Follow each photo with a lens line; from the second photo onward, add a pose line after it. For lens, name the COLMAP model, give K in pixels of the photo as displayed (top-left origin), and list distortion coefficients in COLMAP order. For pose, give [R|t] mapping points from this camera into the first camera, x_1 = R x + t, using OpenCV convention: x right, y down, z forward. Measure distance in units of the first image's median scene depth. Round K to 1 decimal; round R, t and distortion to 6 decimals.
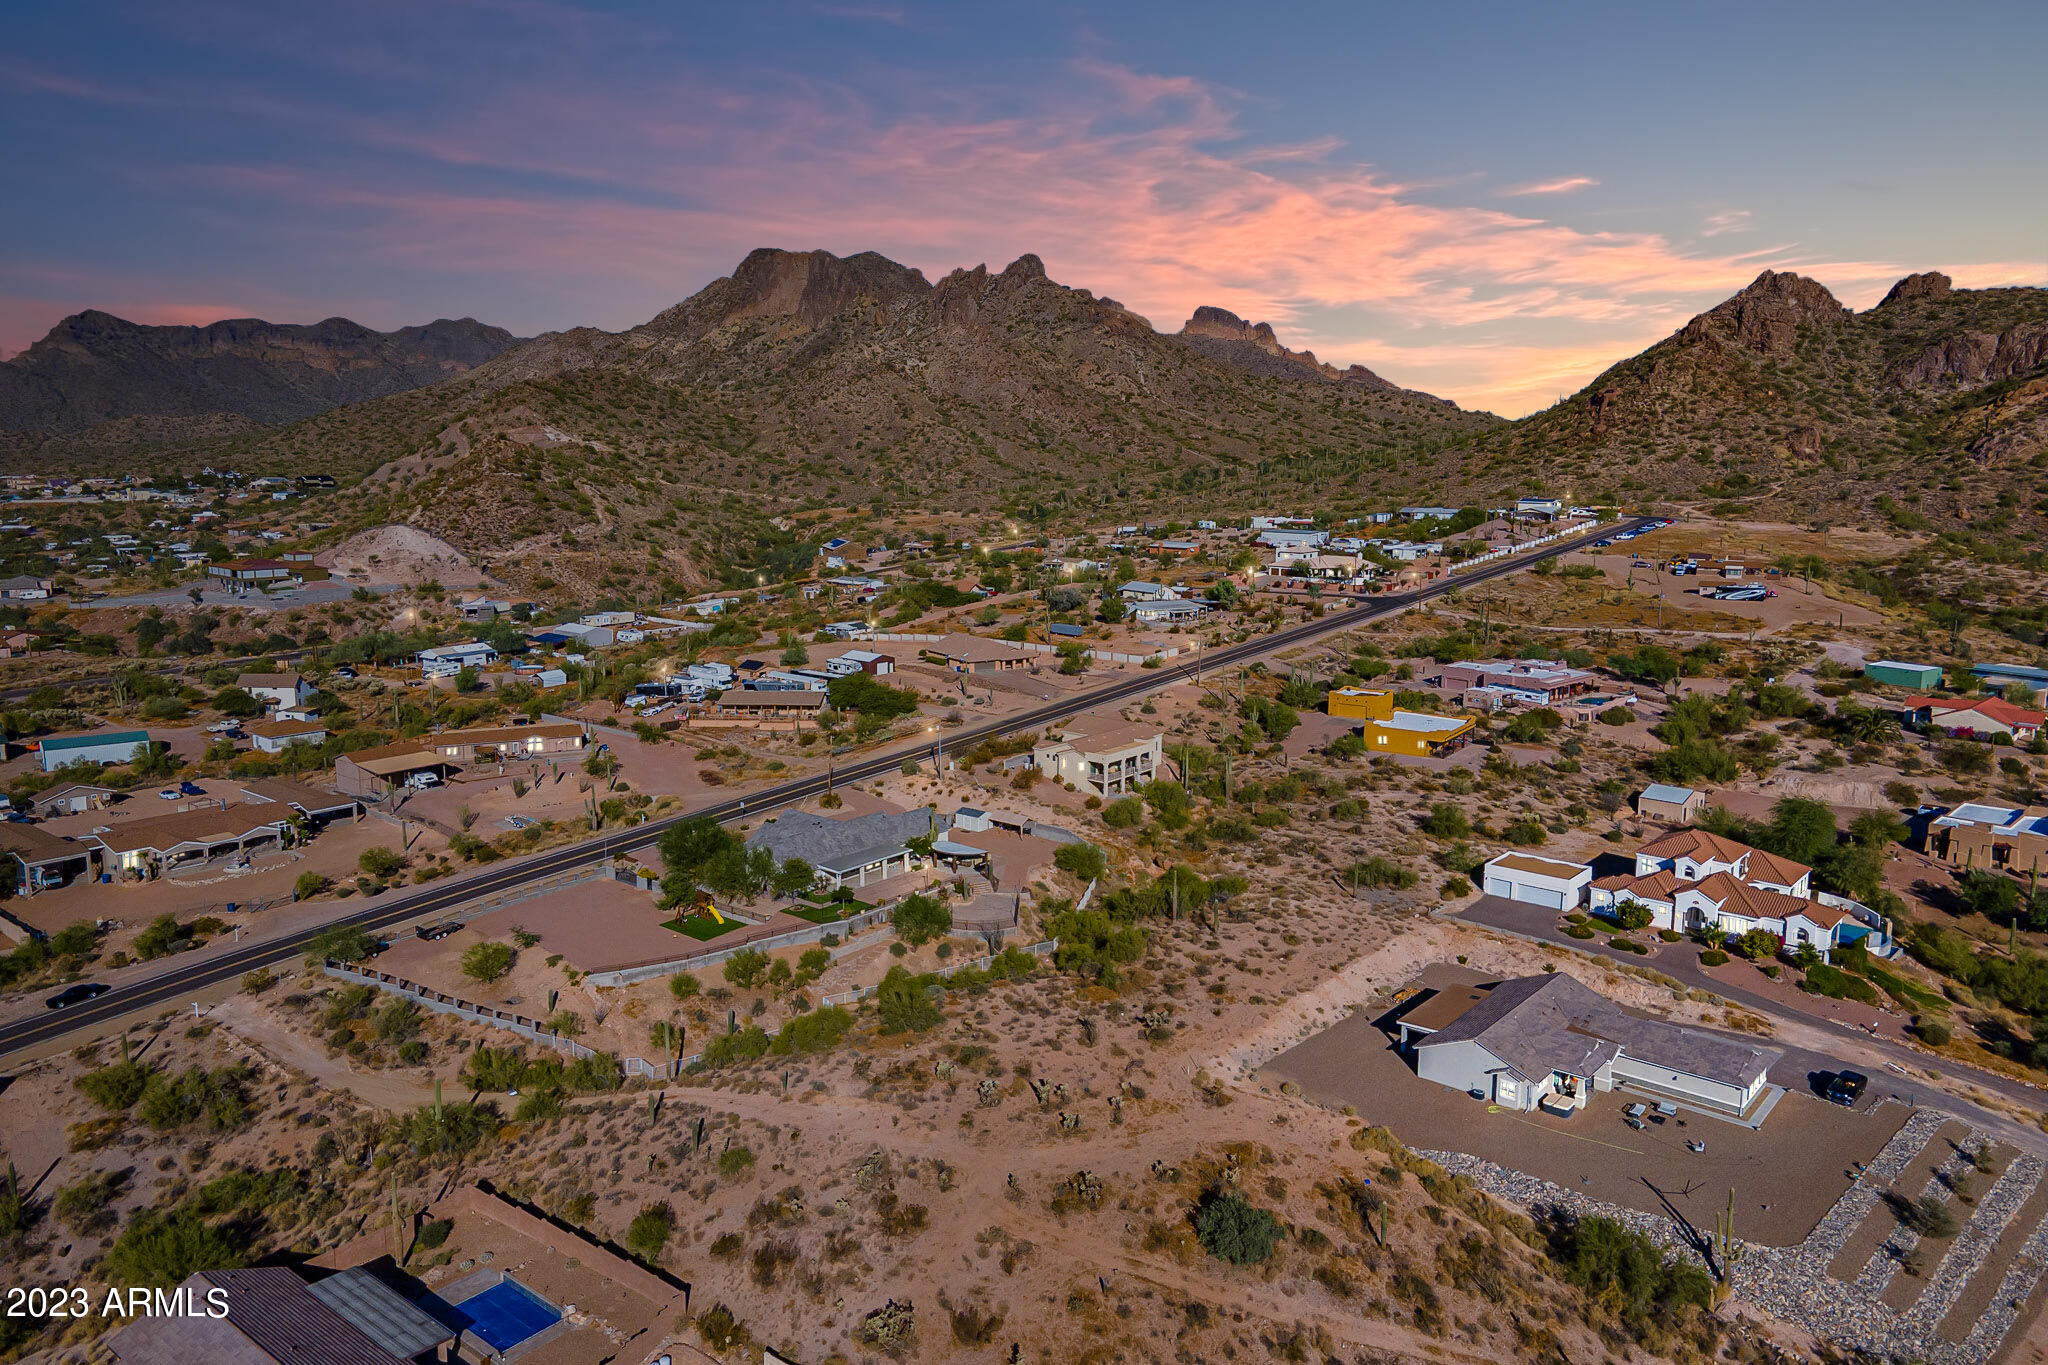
lens RADIAL K [[1486.5, 0, 1019.3], [0, 1486.5, 680.7], [0, 0, 1]] dist [0.037670, 0.024694]
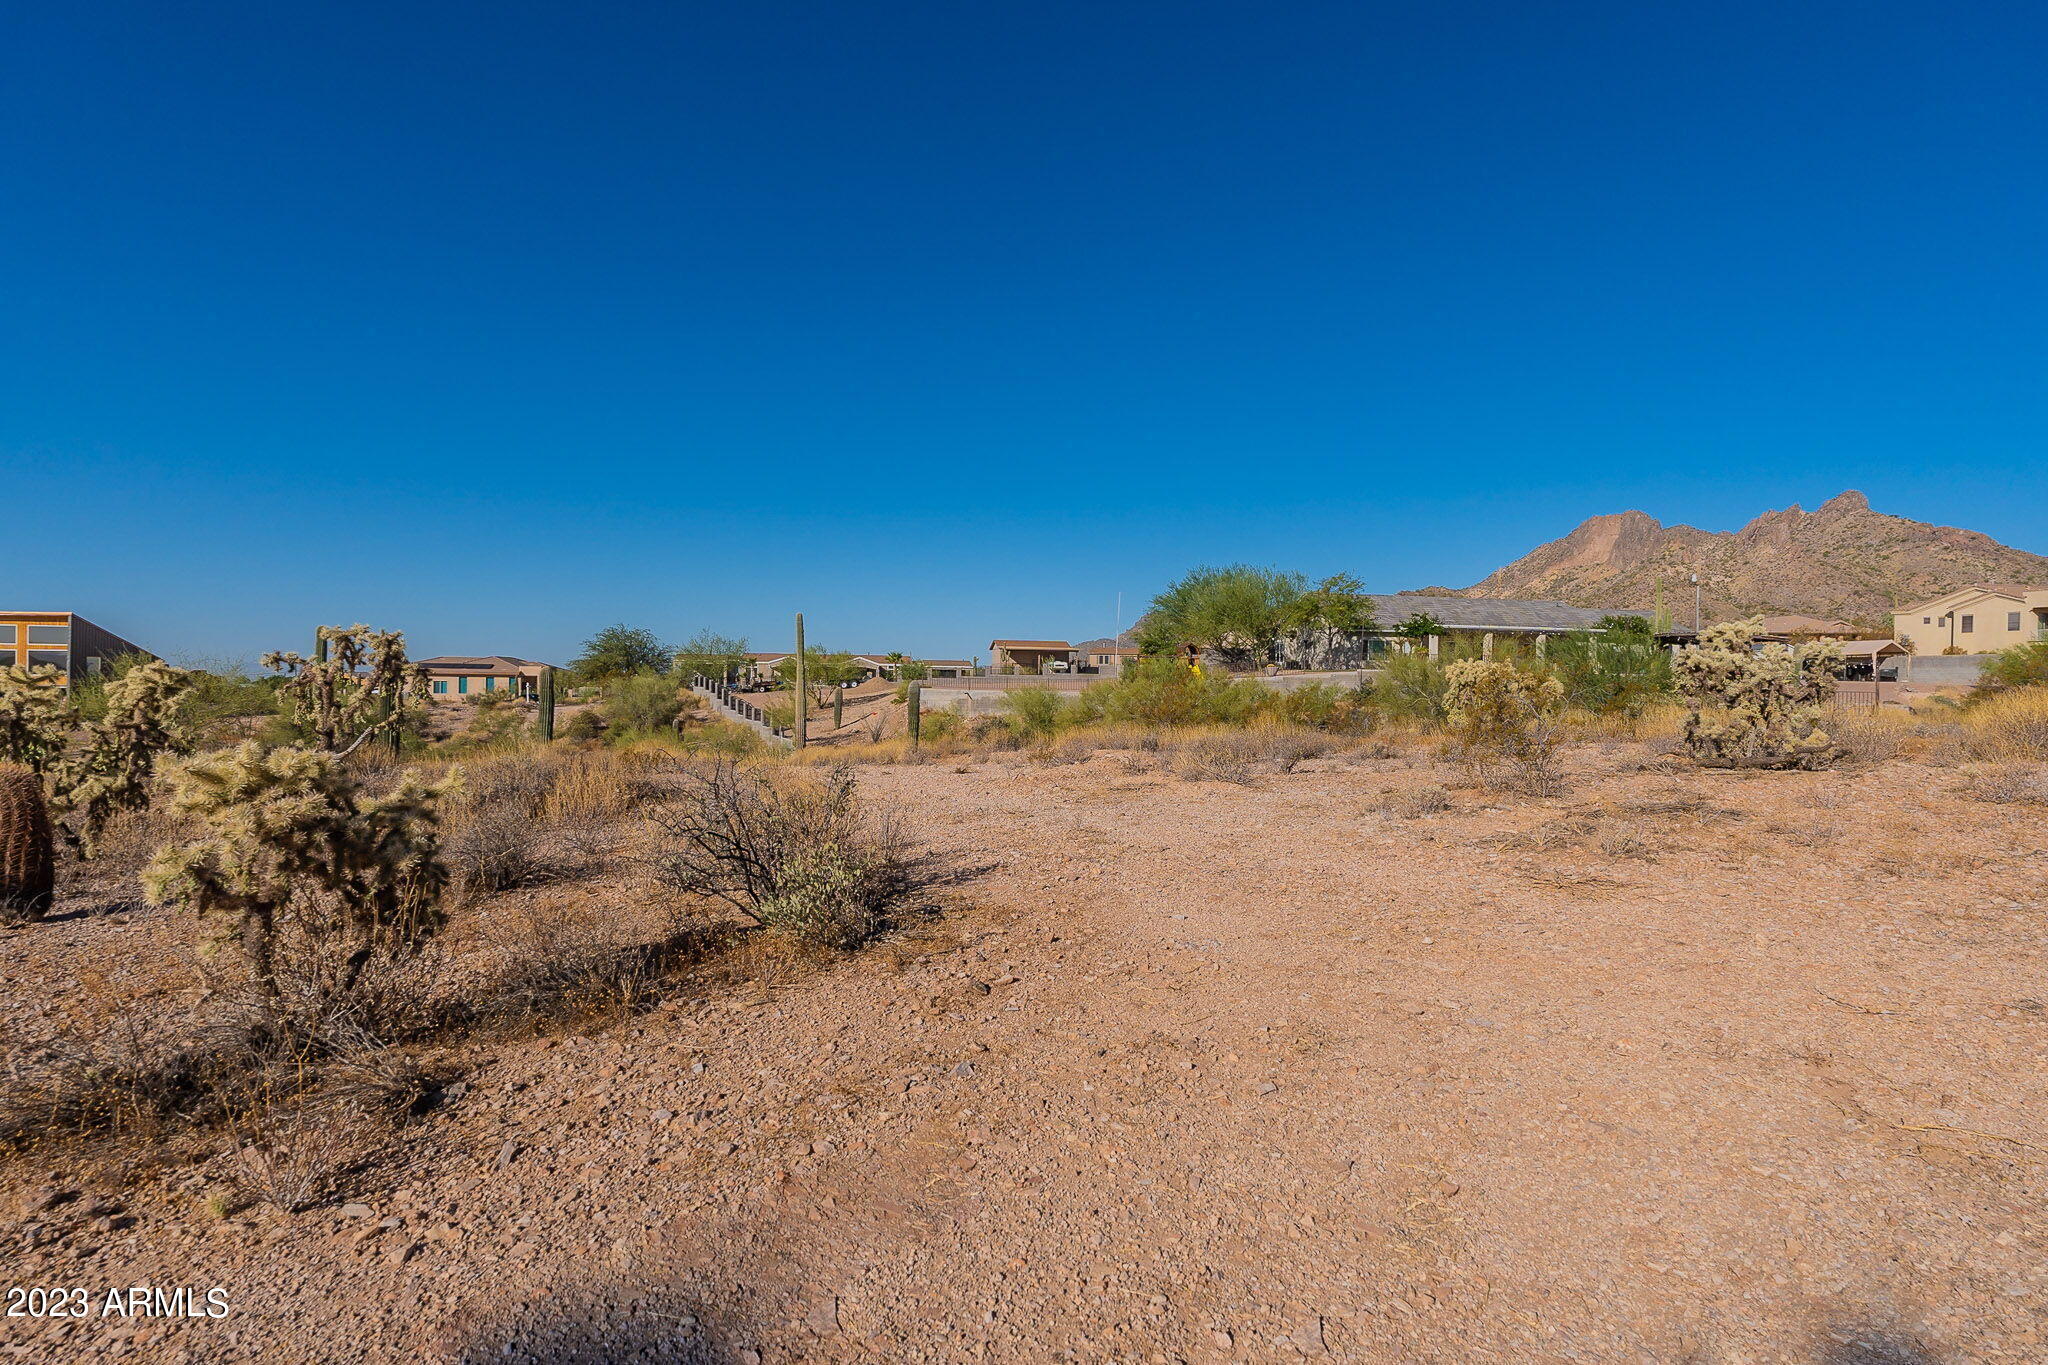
lens RADIAL K [[1003.2, 0, 1016.2], [0, 1003.2, 684.1], [0, 0, 1]] dist [-0.004392, 0.001203]
pose [[0.774524, 0.012136, -0.632428, -0.006866], [-0.120382, 0.984371, -0.128541, 0.143357], [0.620983, 0.175690, 0.763880, 0.430209]]
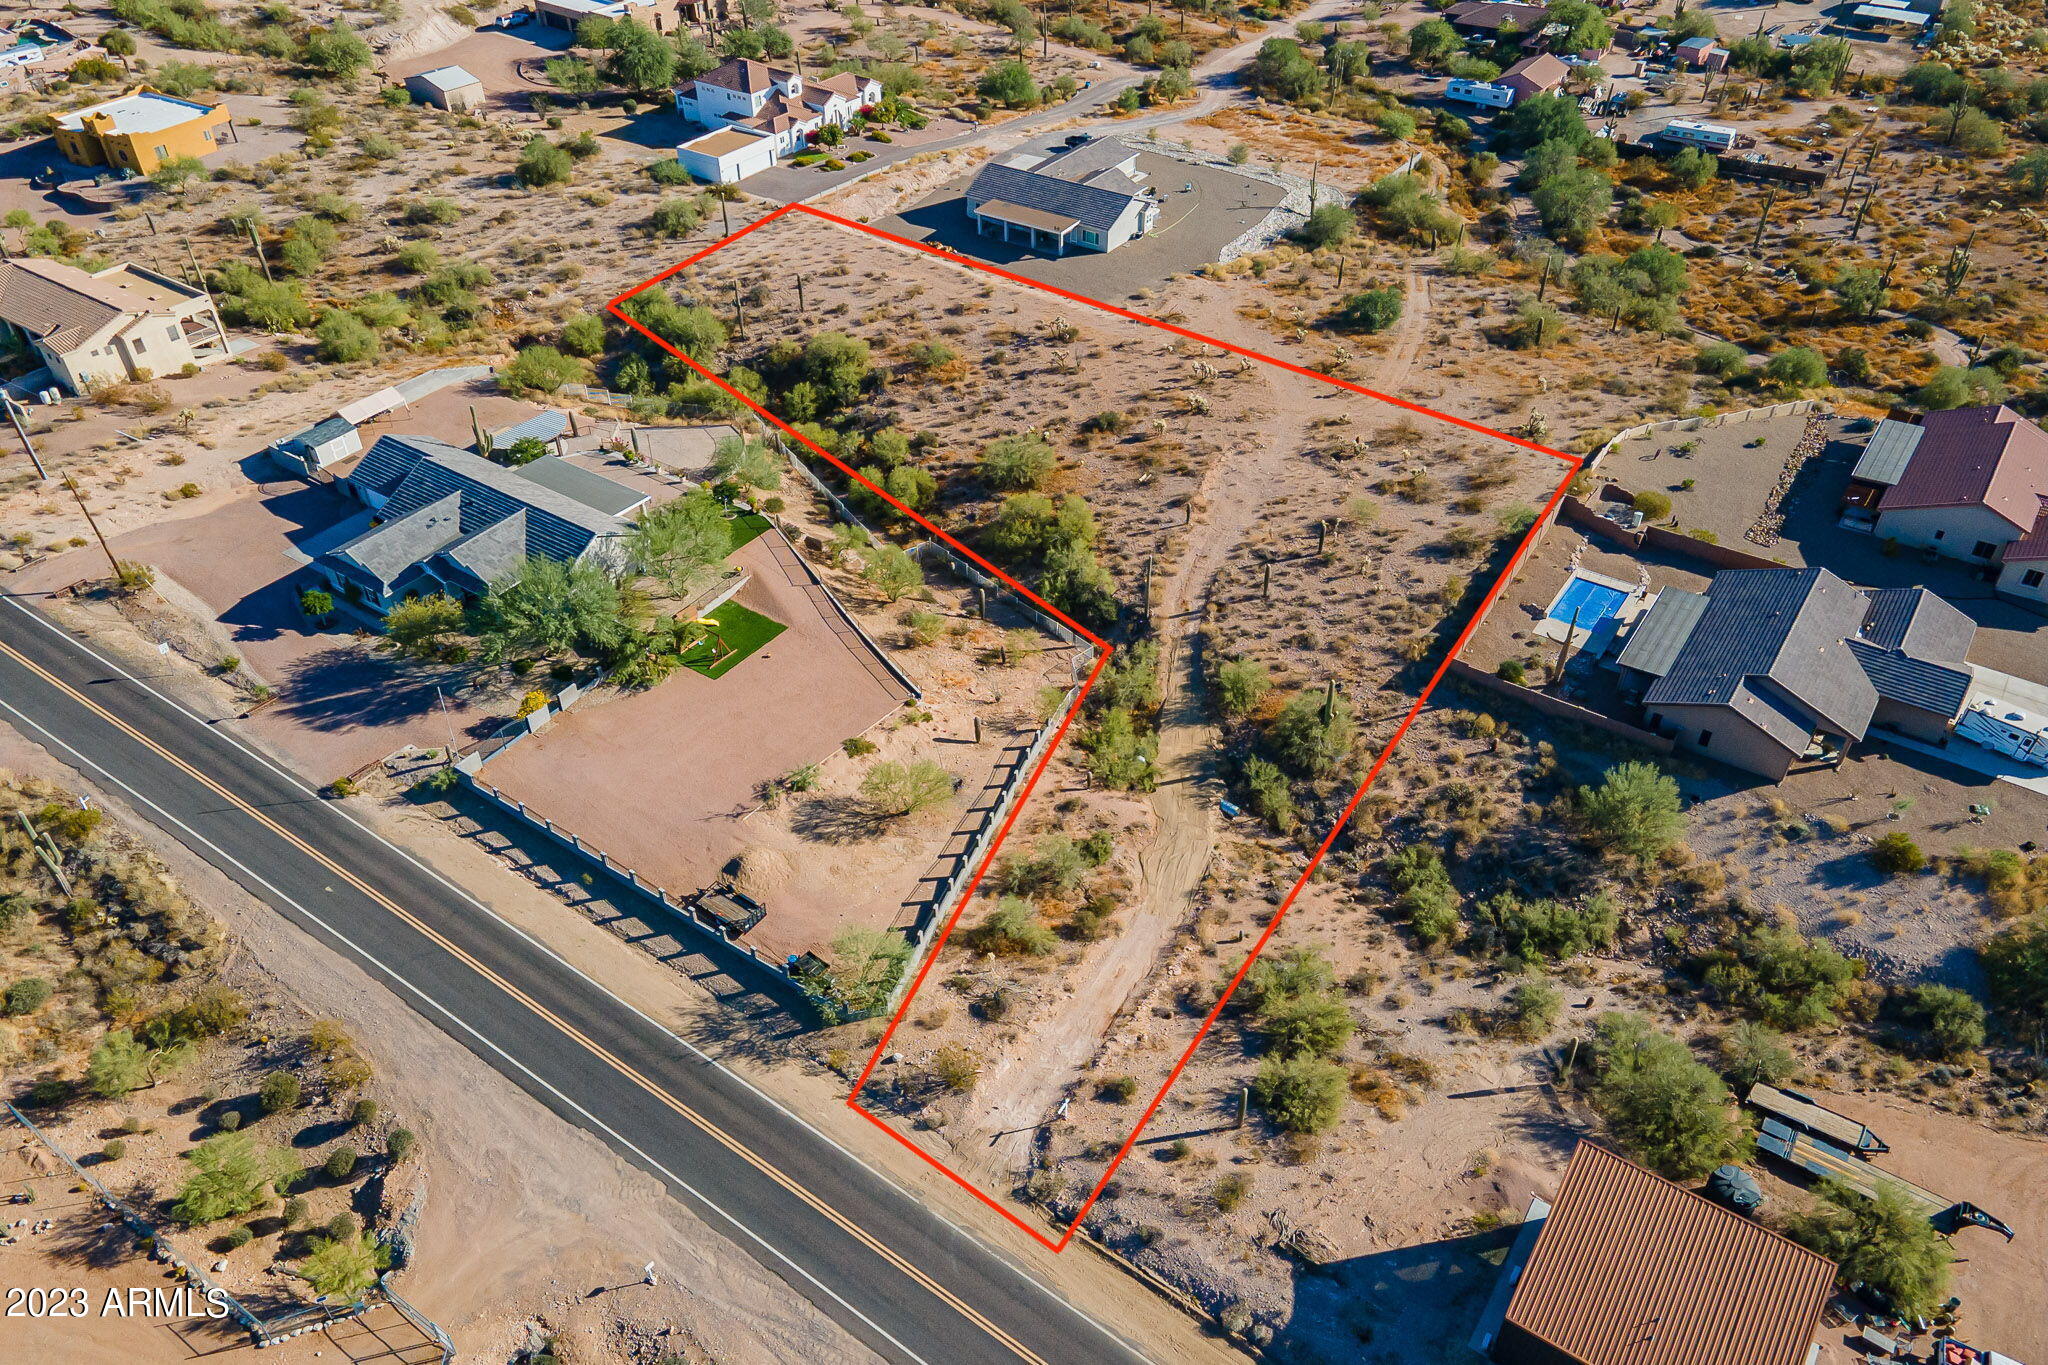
lens RADIAL K [[1486.5, 0, 1015.9], [0, 1486.5, 708.6], [0, 0, 1]] dist [0.037670, 0.024694]
pose [[-0.088457, -0.632860, 0.769197, -0.500281], [0.175202, 0.750300, 0.637460, -0.145214], [-0.980551, 0.191152, 0.044509, 0.549230]]
